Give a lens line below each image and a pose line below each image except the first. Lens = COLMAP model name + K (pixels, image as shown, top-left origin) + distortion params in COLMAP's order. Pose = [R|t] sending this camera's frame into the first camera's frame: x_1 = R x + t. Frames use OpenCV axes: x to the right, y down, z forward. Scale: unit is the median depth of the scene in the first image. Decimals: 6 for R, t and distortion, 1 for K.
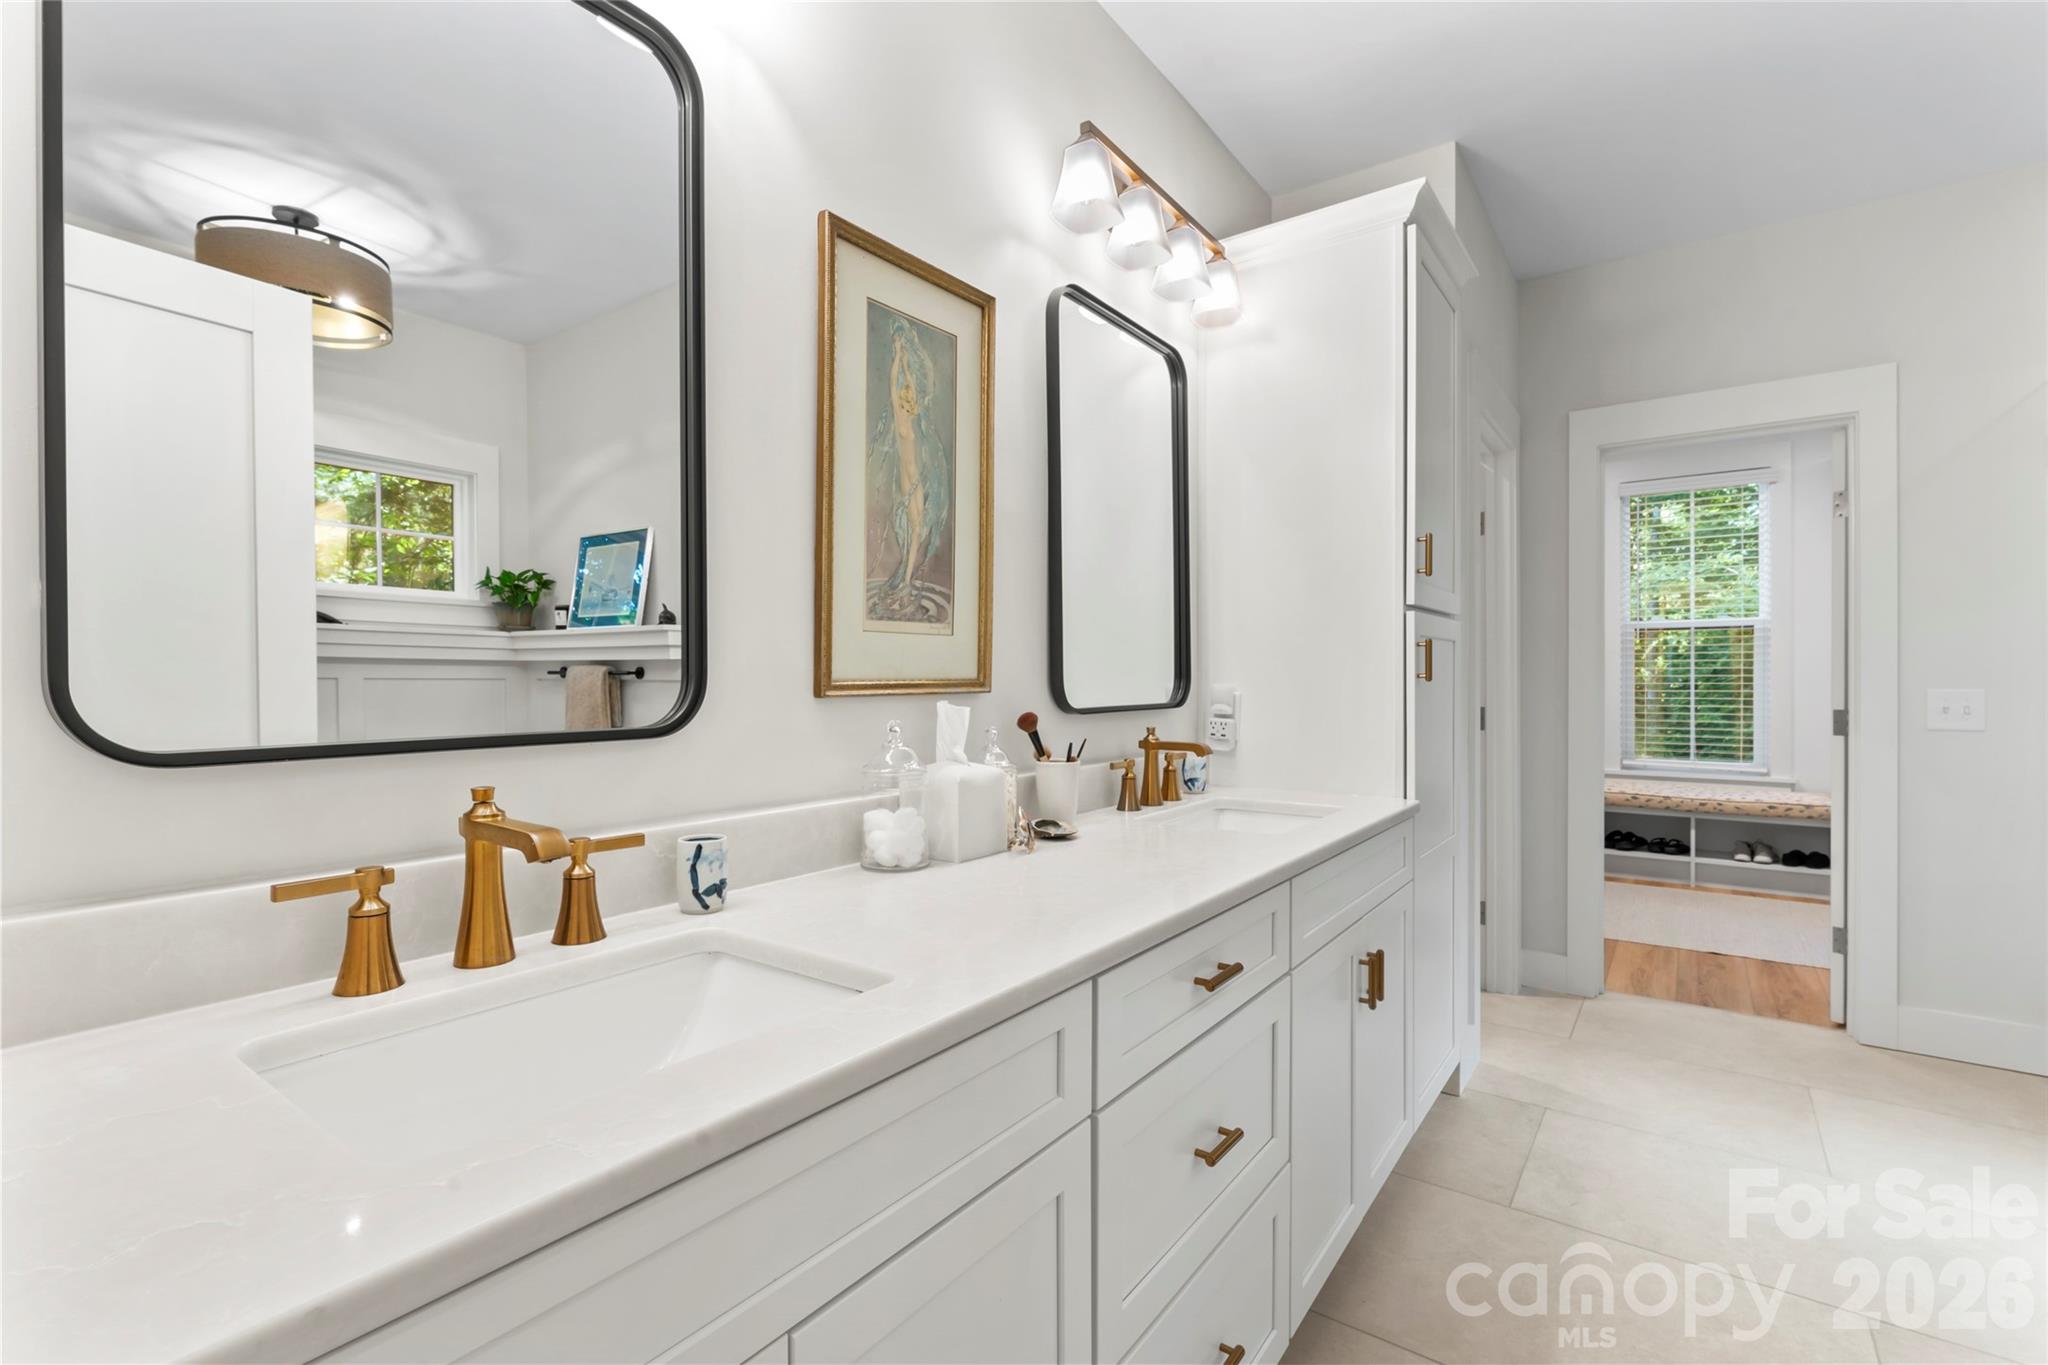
lens RADIAL K [[938.5, 0, 1018.7], [0, 938.5, 678.8], [0, 0, 1]] dist [-0.000021, 0.000023]
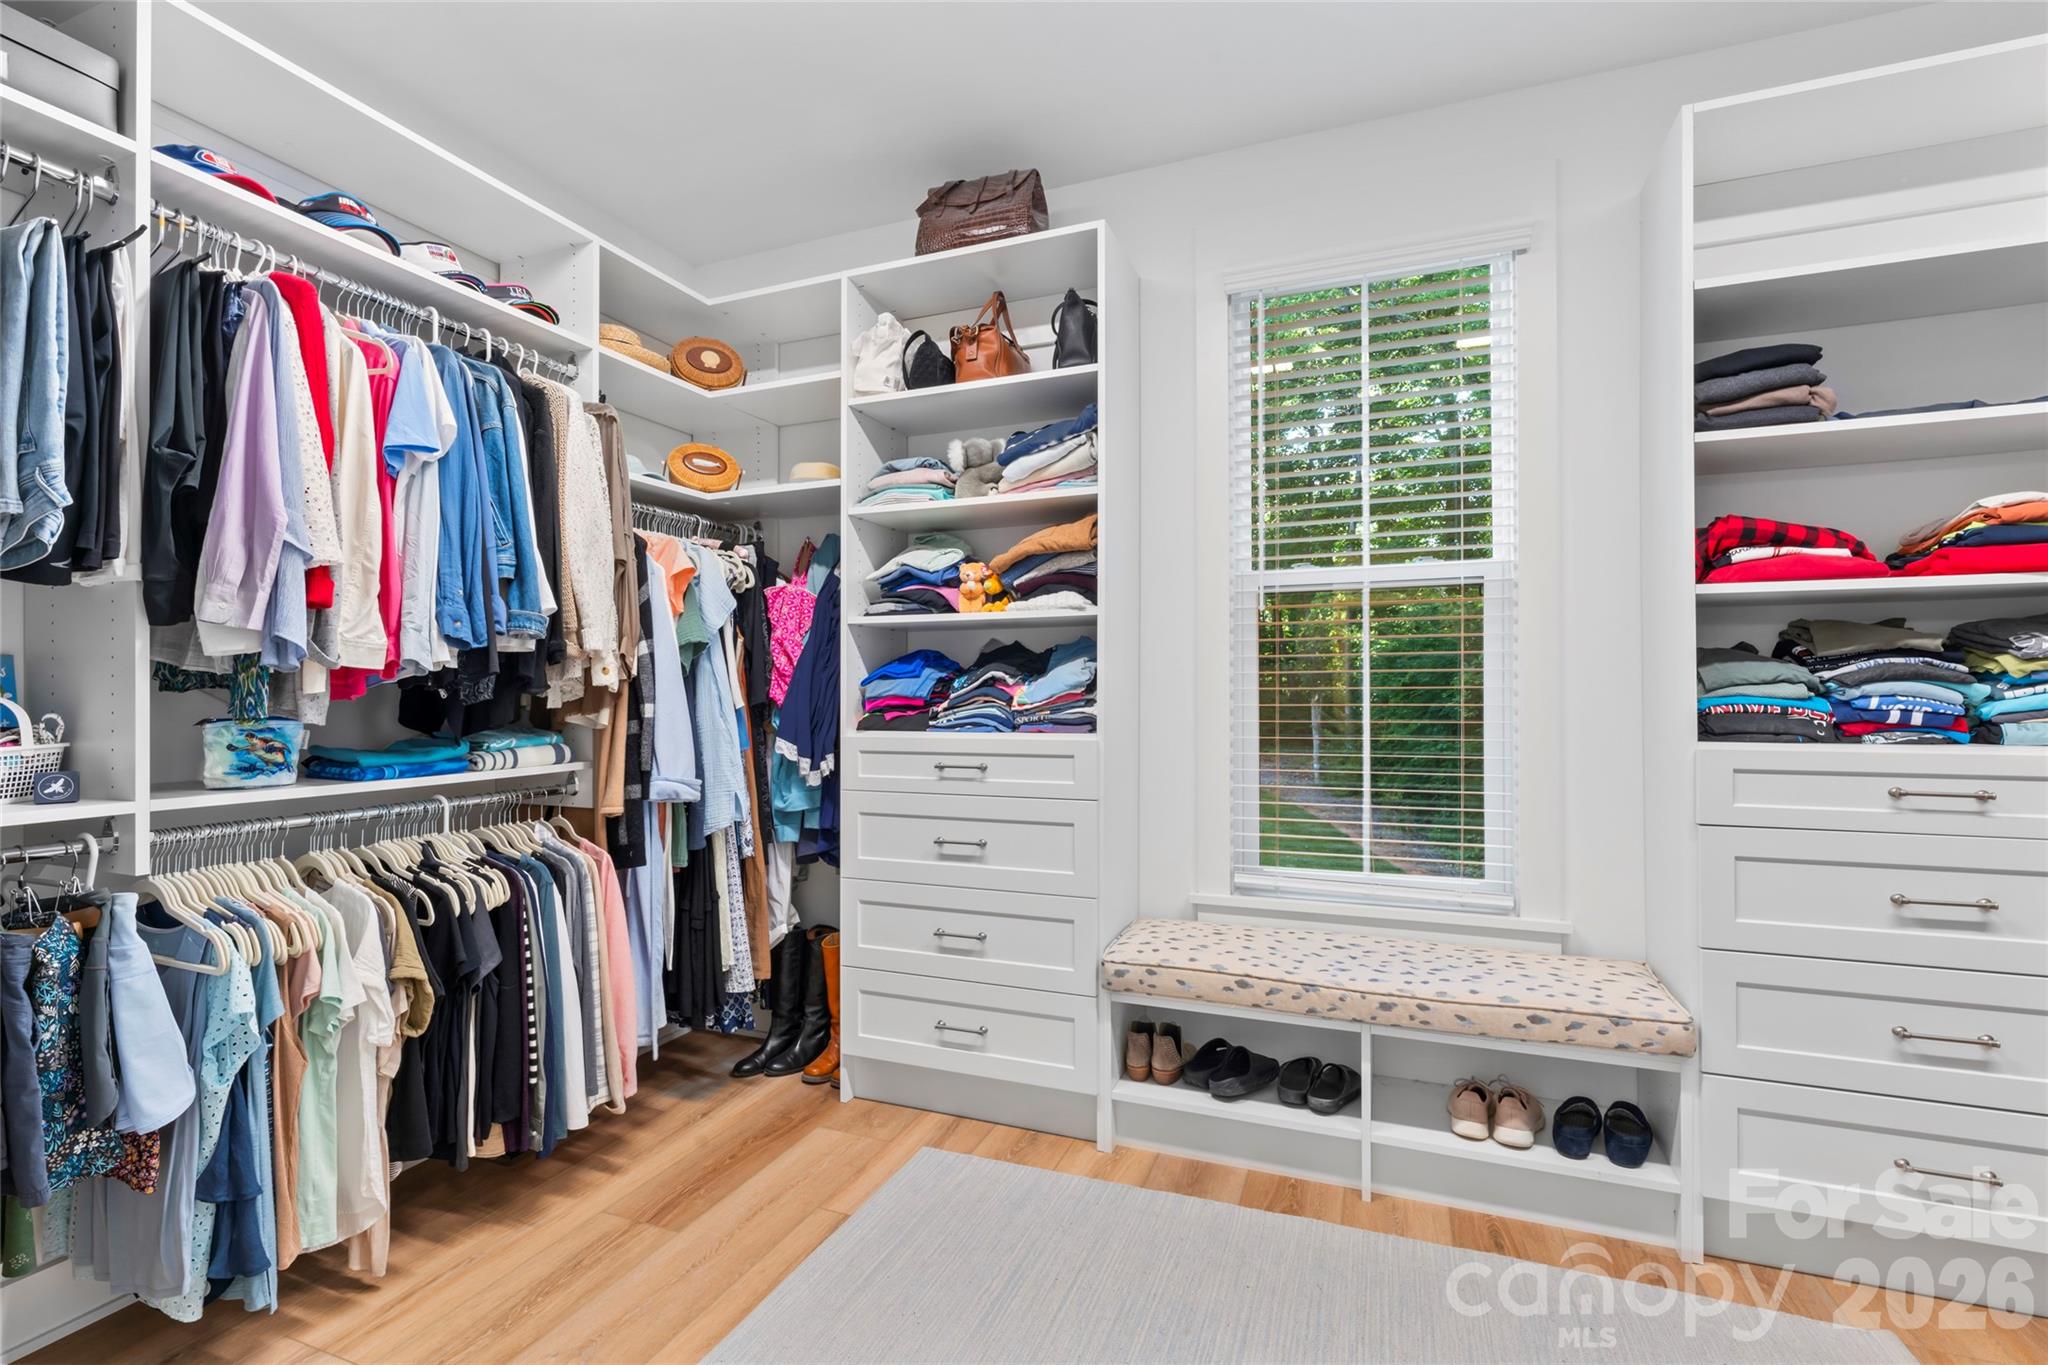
lens RADIAL K [[938.5, 0, 1018.8], [0, 938.5, 685.1], [0, 0, 1]] dist [-0.000021, 0.000023]
pose [[0.964501, -0.001323, 0.264076, 0.463232], [0.001487, 0.999999, -0.000422, -0.004838], [-0.264076, 0.000799, 0.964502, 0.643921]]
